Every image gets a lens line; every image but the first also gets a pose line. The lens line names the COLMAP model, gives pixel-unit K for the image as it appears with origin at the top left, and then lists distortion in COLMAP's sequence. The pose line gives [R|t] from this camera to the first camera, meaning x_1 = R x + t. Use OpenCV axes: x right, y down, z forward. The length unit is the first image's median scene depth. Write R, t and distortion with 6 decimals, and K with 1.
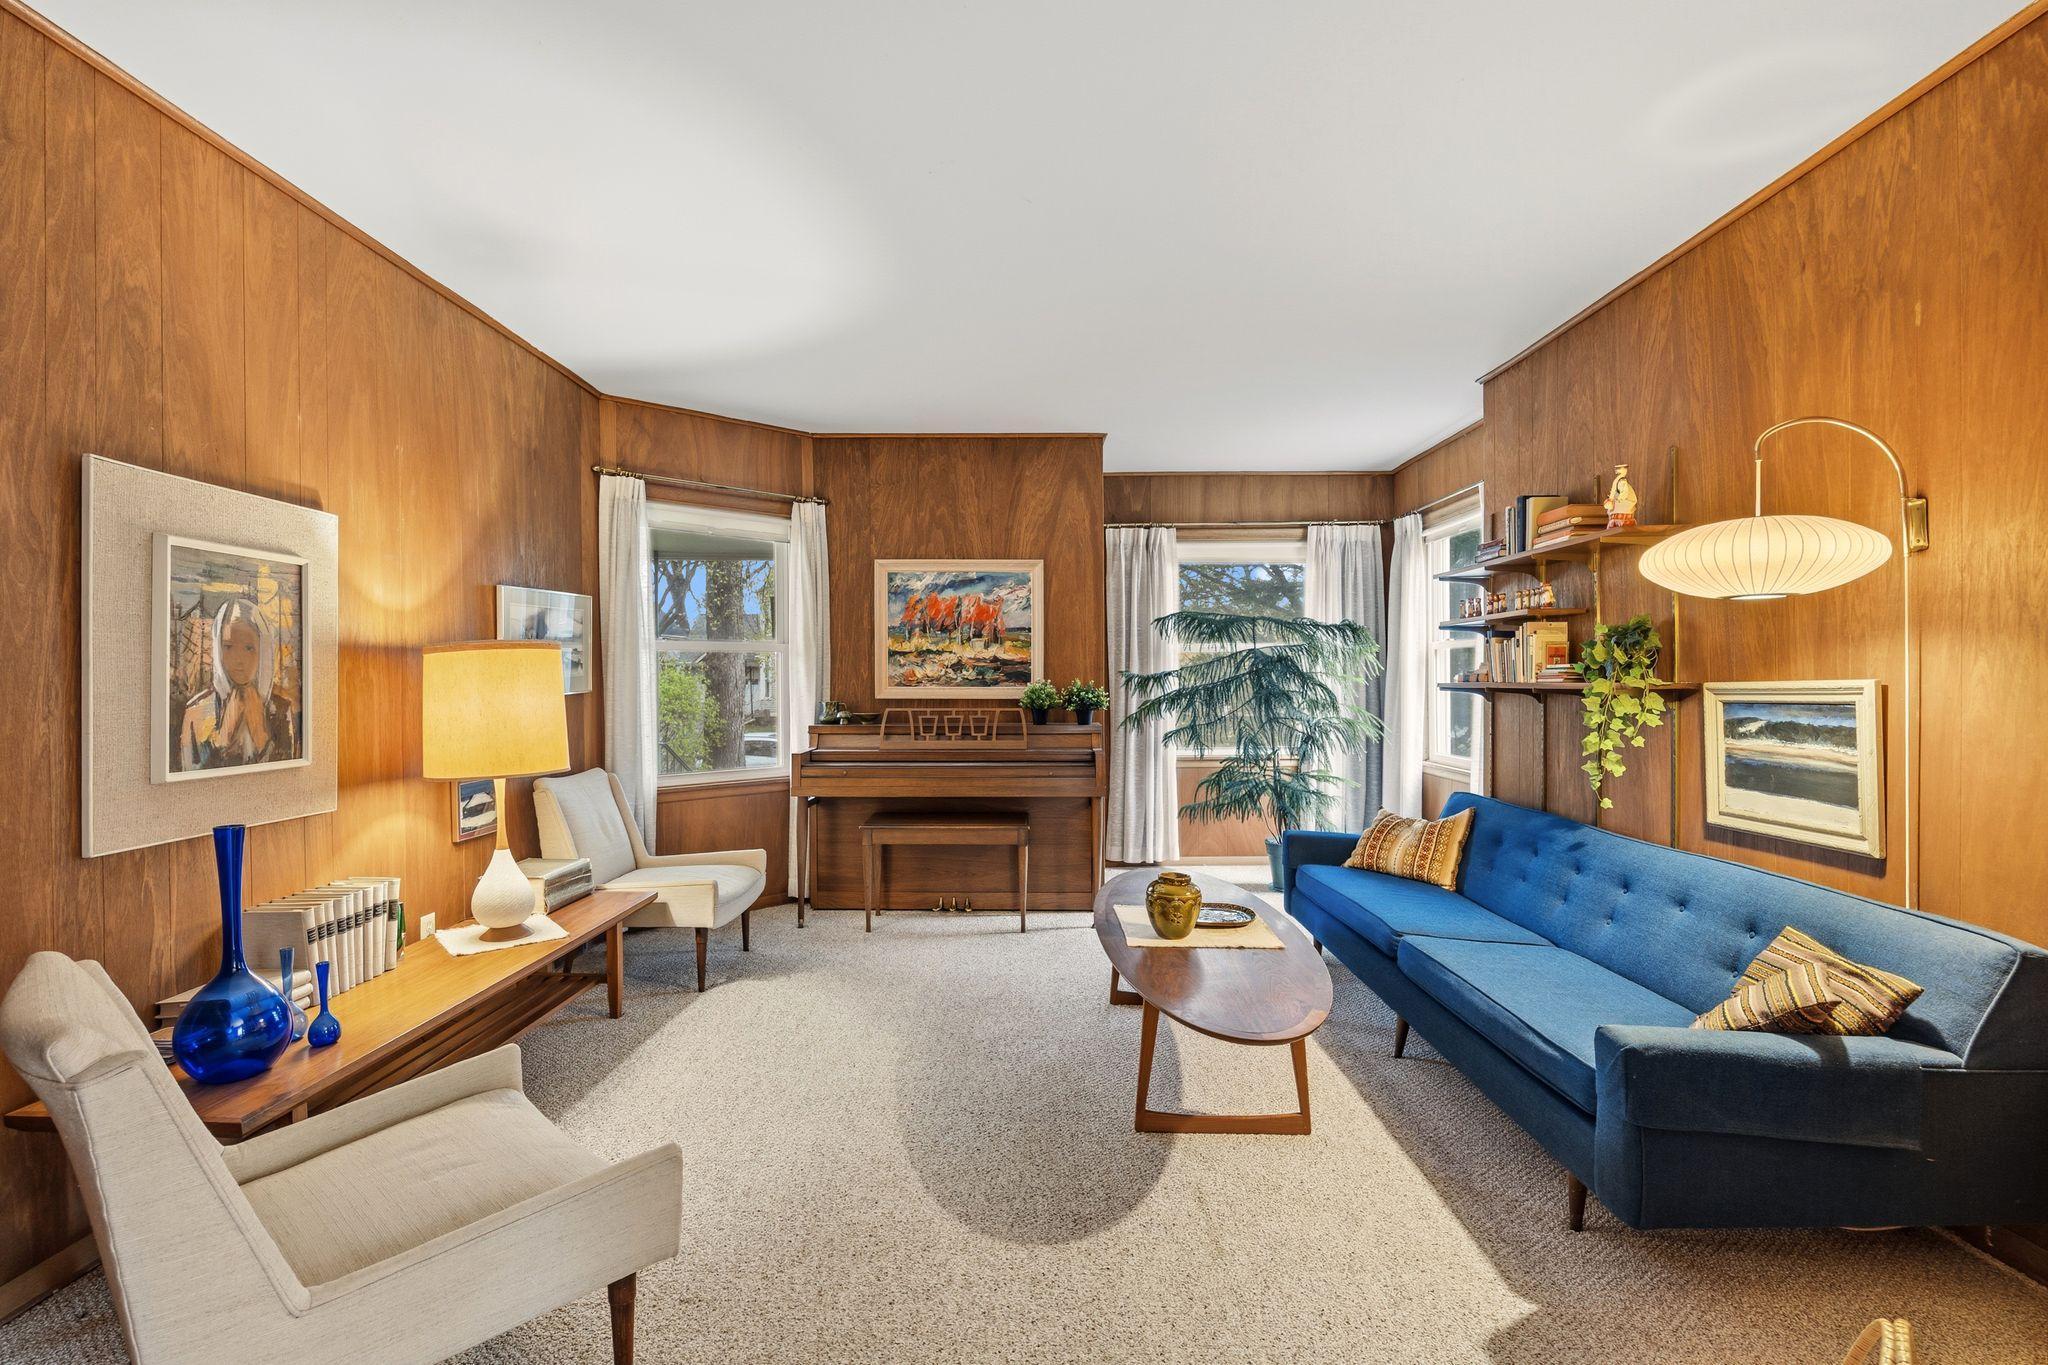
lens RADIAL K [[966.7, 0, 1025.0], [0, 966.7, 690.8], [0, 0, 1]] dist [-0.012734, 0.001551]
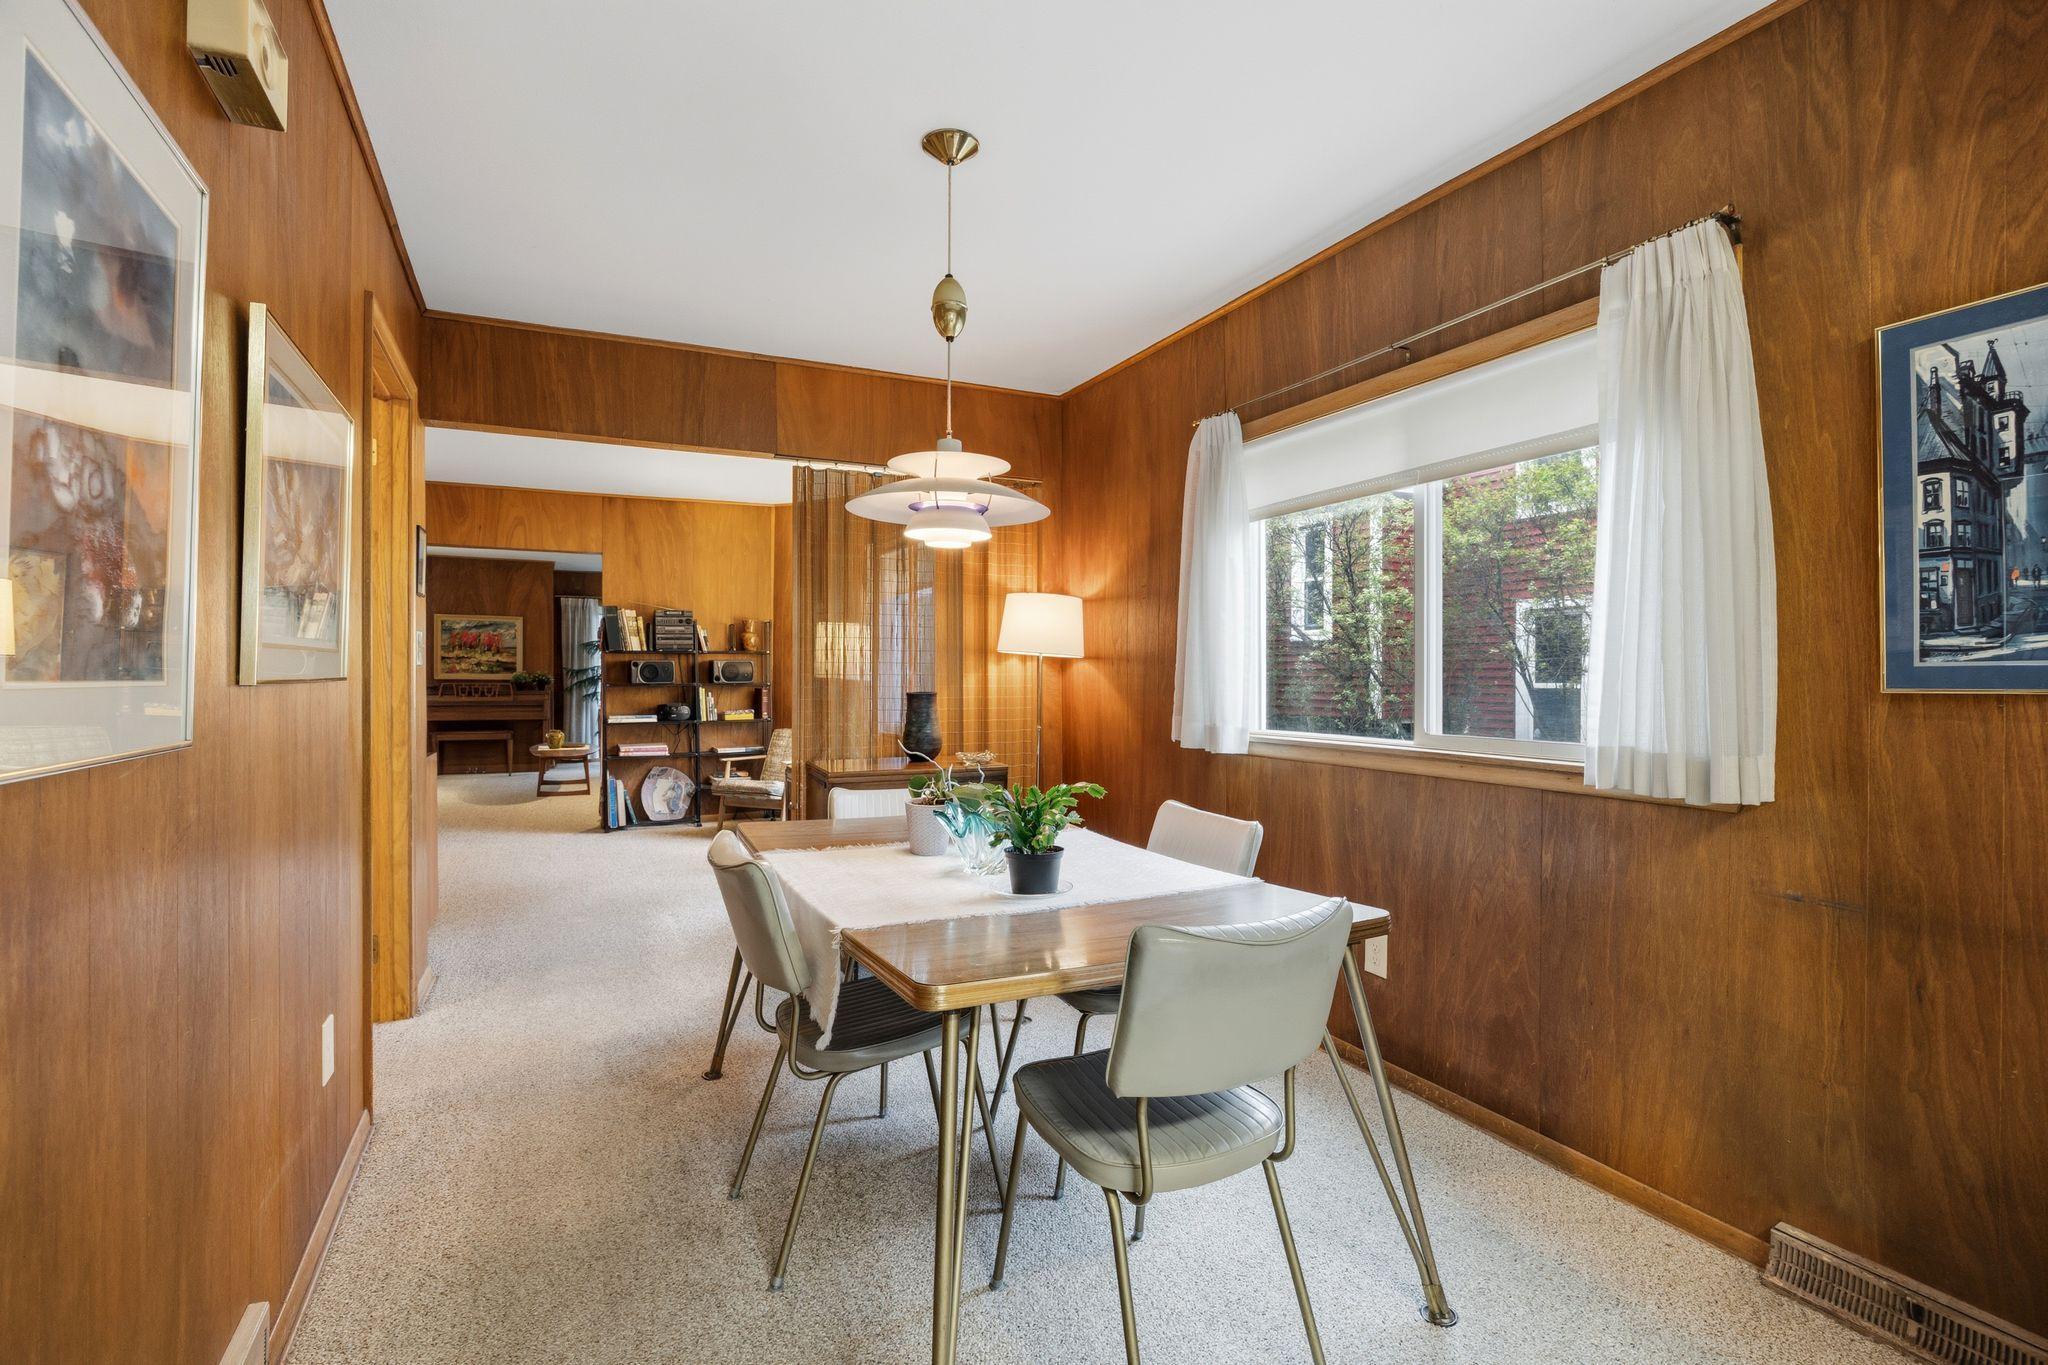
lens RADIAL K [[966.7, 0, 1038.0], [0, 966.7, 676.7], [0, 0, 1]] dist [-0.012734, 0.001551]
pose [[0.895070, 0.004602, 0.445903, 0.126153], [-0.001627, 0.999974, -0.007056, 0.021847], [-0.445924, 0.005590, 0.895054, -2.059035]]
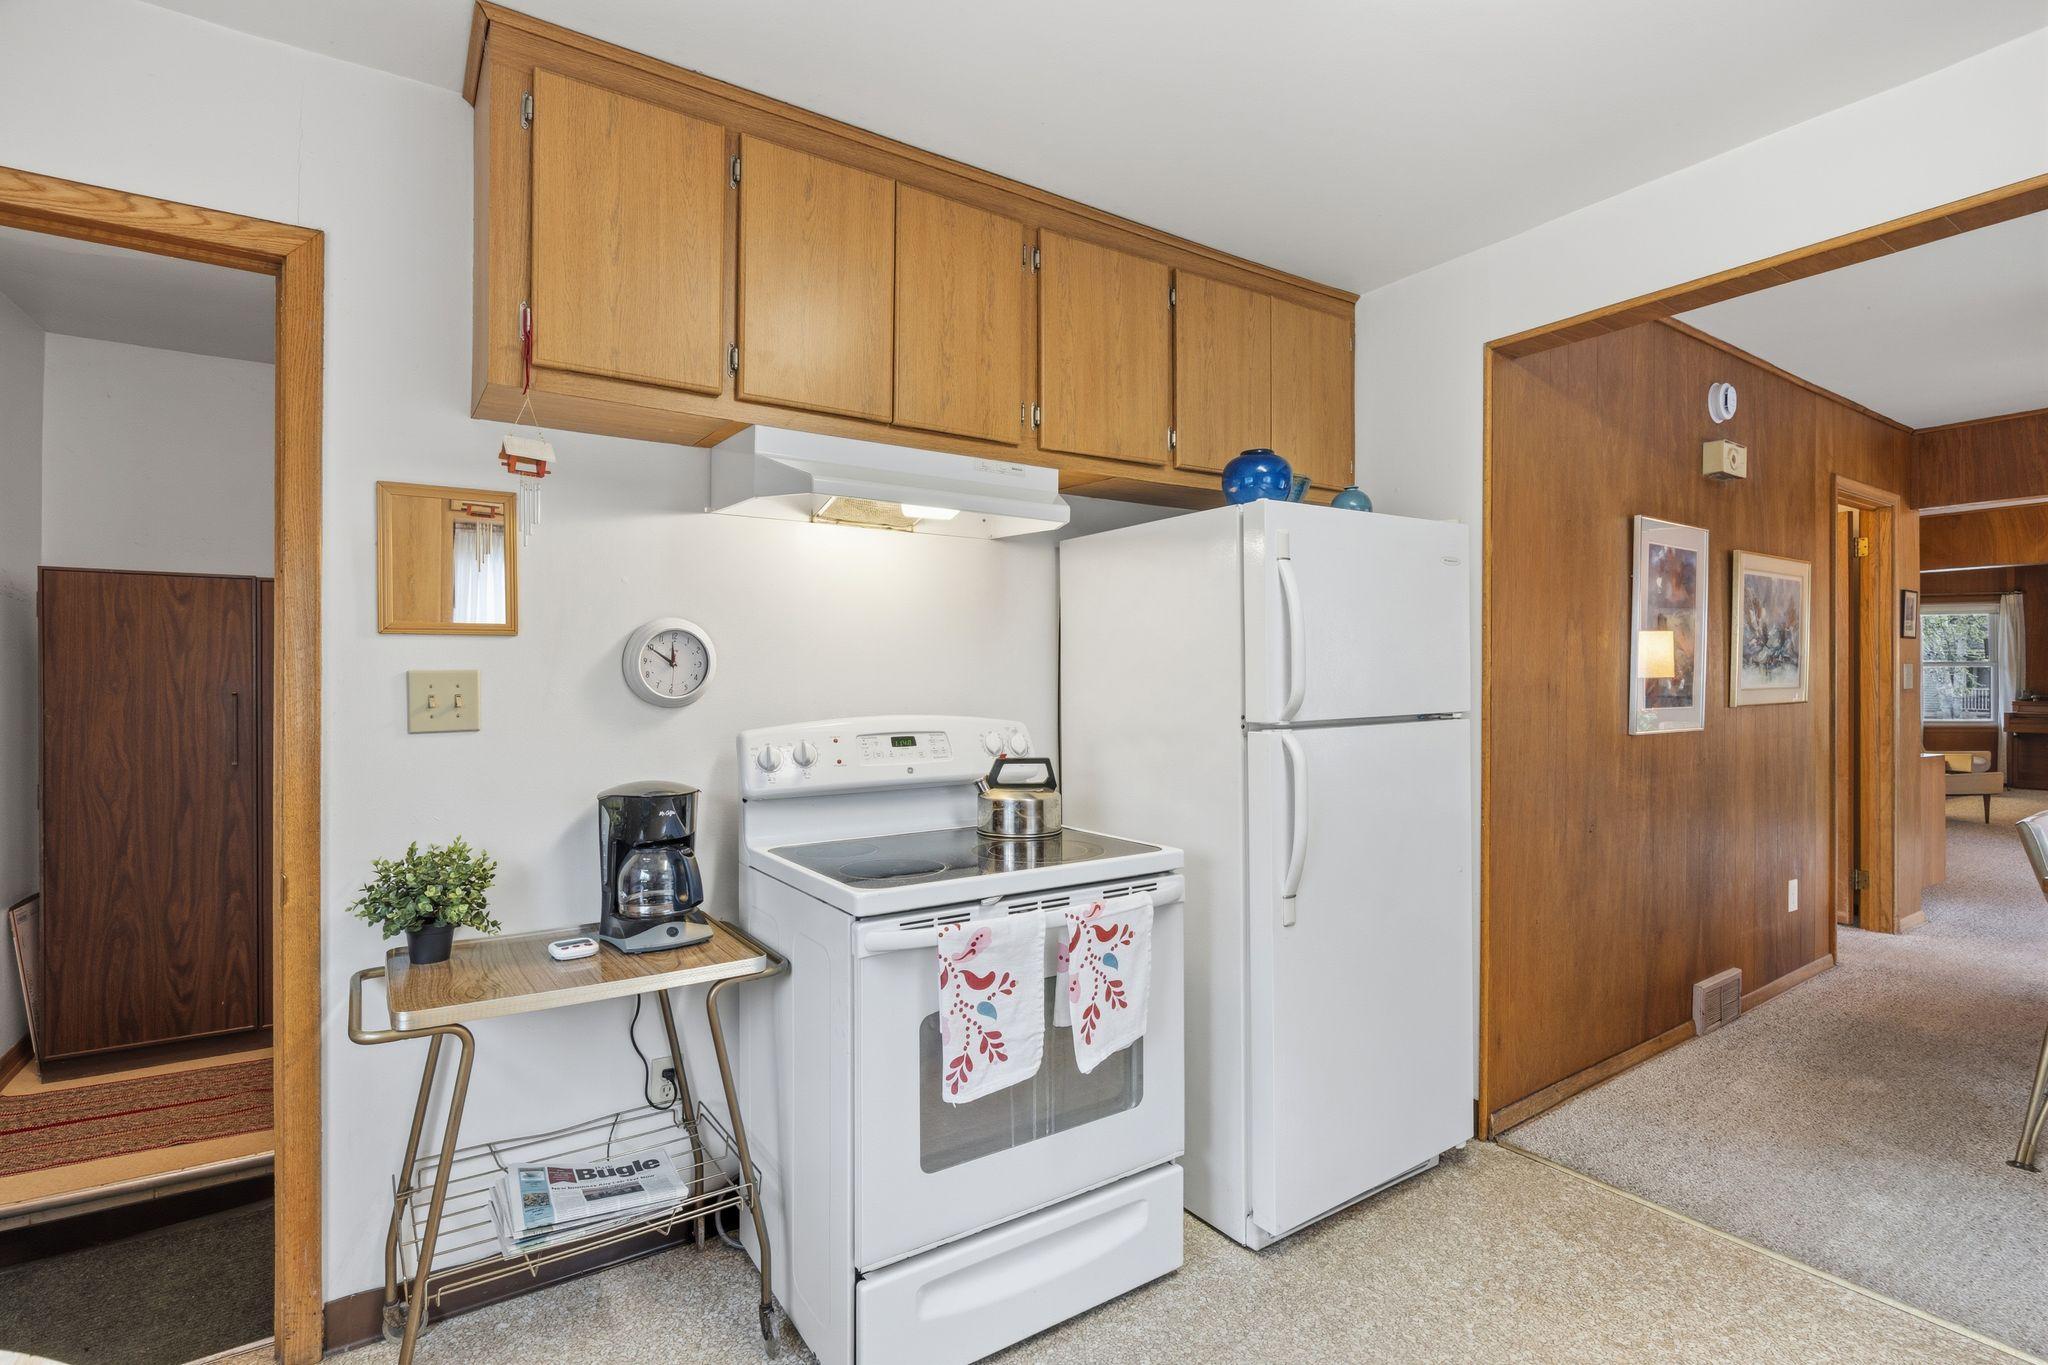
lens RADIAL K [[966.7, 0, 1016.9], [0, 966.7, 667.5], [0, 0, 1]] dist [-0.012734, 0.001551]
pose [[0.560741, -0.000127, -0.827991, 0.419852], [-0.008992, 0.999940, -0.006243, -0.006360], [0.827943, 0.010946, 0.560706, -2.722455]]
